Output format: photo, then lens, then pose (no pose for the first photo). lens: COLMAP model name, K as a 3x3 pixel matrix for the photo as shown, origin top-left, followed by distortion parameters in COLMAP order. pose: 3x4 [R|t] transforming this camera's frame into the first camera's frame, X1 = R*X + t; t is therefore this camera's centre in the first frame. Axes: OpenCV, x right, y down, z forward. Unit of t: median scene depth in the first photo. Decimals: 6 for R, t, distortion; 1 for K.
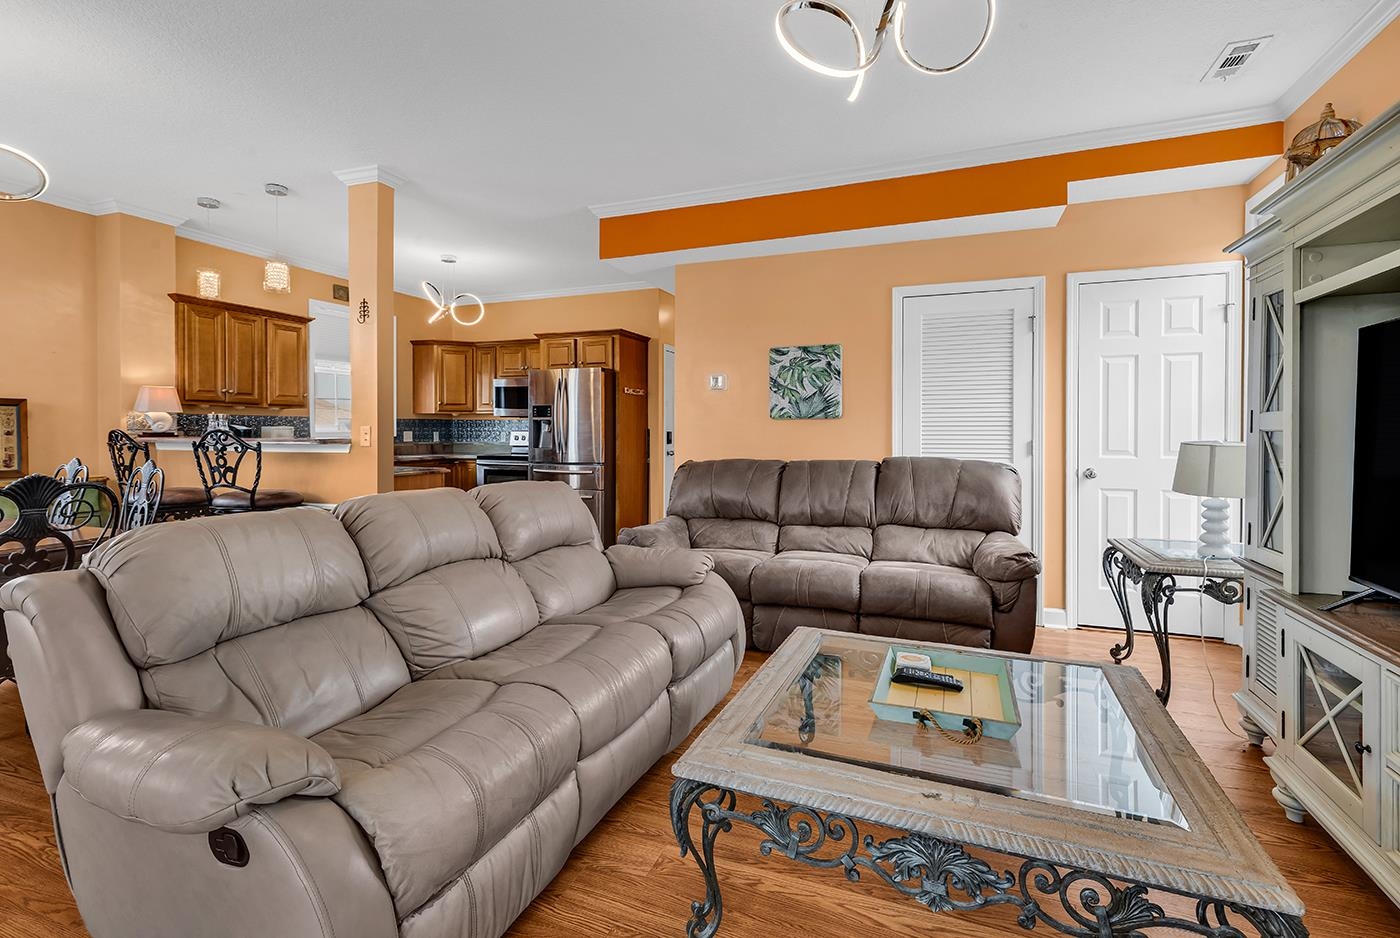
lens RADIAL K [[642.3, 0, 729.5], [0, 642.3, 440.9], [0, 0, 1]] dist [0.000823, -0.000246]
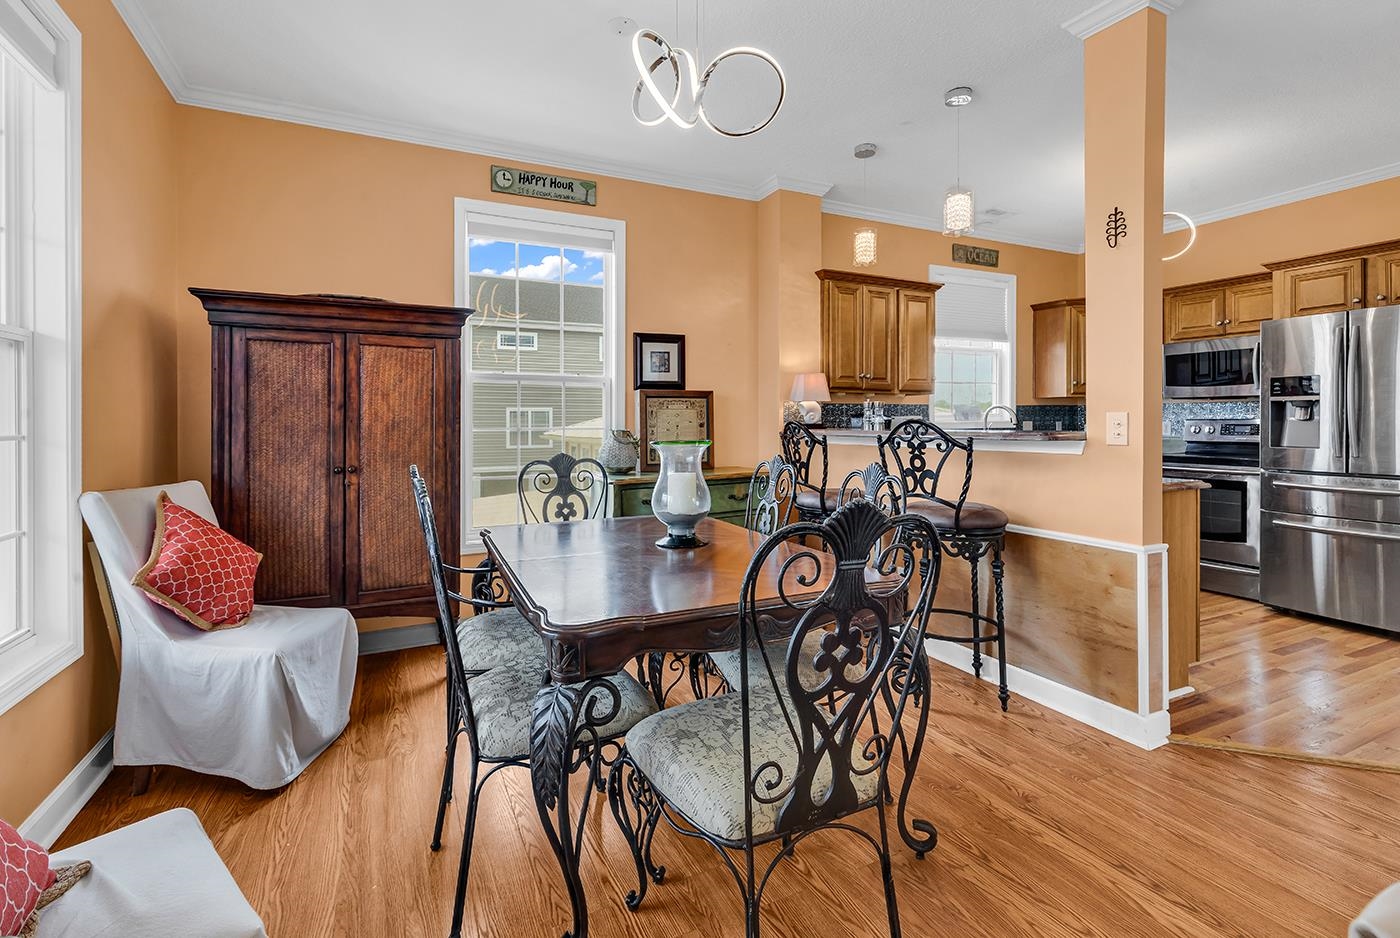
lens RADIAL K [[658.0, 0, 692.1], [0, 658.0, 431.8], [0, 0, 1]] dist [0.000363, -0.000017]
pose [[0.710552, 0.004393, -0.703631, -0.363598], [-0.004219, 0.999989, 0.001982, -0.003311], [0.703632, 0.001561, 0.710563, 0.229563]]
